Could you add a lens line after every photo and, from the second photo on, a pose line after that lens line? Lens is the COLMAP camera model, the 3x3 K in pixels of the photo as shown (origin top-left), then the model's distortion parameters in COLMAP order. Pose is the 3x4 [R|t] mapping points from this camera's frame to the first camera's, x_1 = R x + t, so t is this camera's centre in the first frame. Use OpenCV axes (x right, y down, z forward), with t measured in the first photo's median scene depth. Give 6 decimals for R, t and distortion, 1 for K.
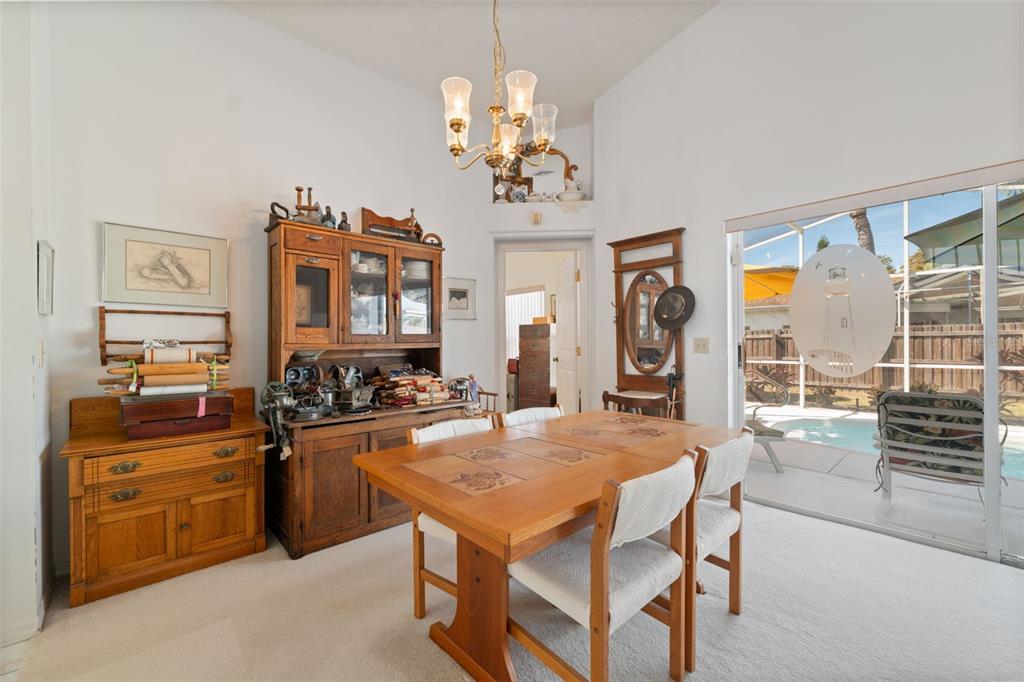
lens RADIAL K [[421.0, 0, 512.0], [0, 421.0, 341.0], [0, 0, 1]] dist [0.007414, -0.000043]
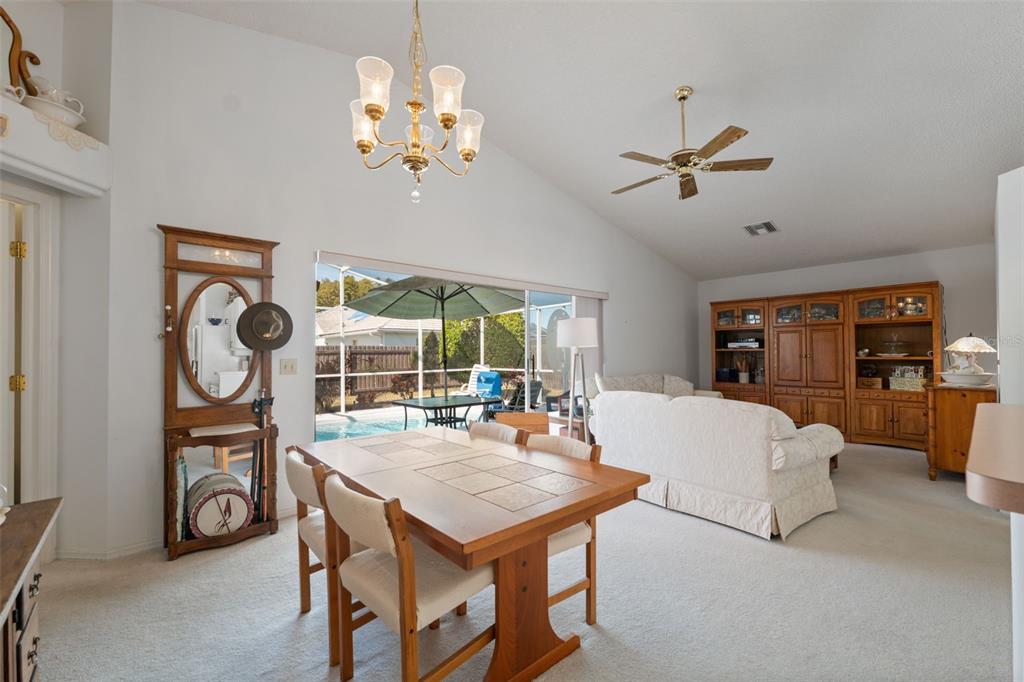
lens RADIAL K [[431.9, 0, 512.0], [0, 431.9, 341.0], [0, 0, 1]] dist [0.002946, -0.000021]
pose [[-0.008106, 0.020408, 0.999759, -0.540525], [0.004313, 0.999783, -0.020374, -0.024776], [-0.999958, 0.004146, -0.008192, 0.460892]]
